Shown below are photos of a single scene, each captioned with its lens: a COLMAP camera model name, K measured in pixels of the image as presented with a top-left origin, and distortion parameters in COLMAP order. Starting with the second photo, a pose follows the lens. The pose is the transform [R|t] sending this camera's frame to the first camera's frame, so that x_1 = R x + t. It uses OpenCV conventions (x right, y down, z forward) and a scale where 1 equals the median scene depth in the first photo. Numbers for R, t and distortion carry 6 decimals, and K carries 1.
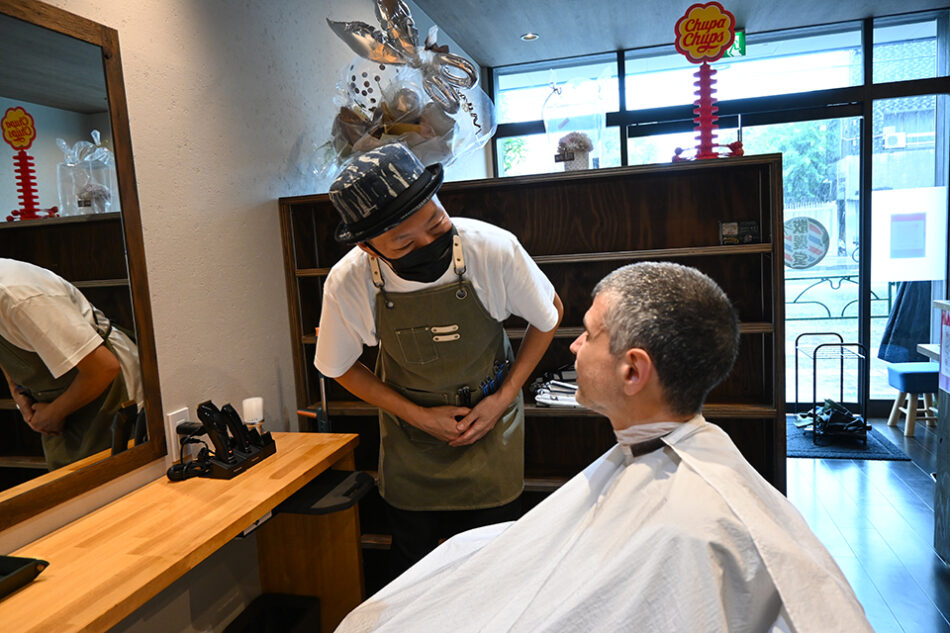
lens RADIAL K [[647.7, 0, 475.0], [0, 647.7, 316.5], [0, 0, 1]] dist [-0.002755, 0.000570]
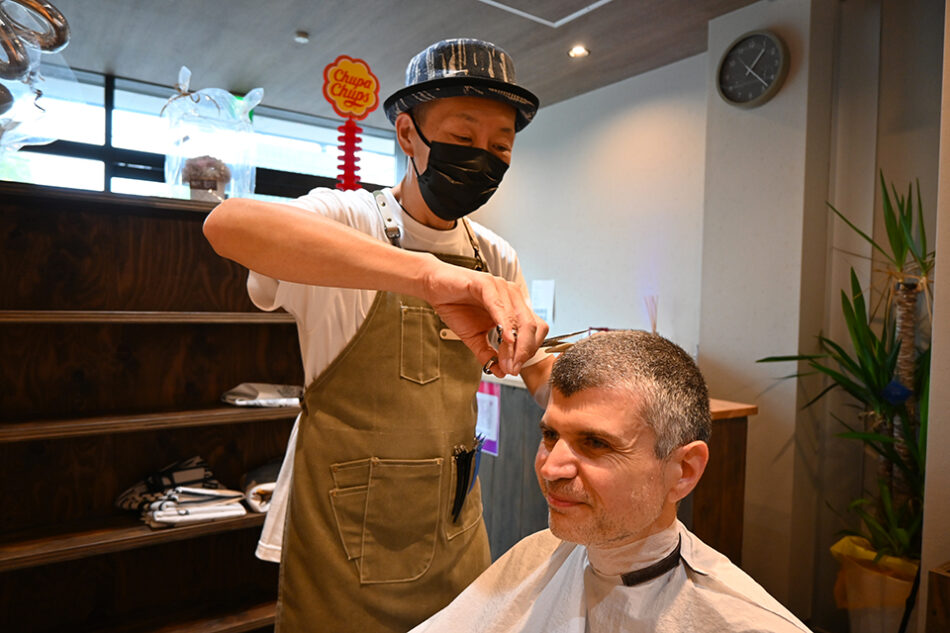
lens RADIAL K [[647.7, 0, 475.0], [0, 647.7, 316.5], [0, 0, 1]] dist [-0.002755, 0.000570]
pose [[0.642147, 0.062619, 0.764020, -0.222072], [0.020612, 0.994887, -0.098864, -0.010556], [-0.766305, 0.079233, 0.637573, 0.280676]]
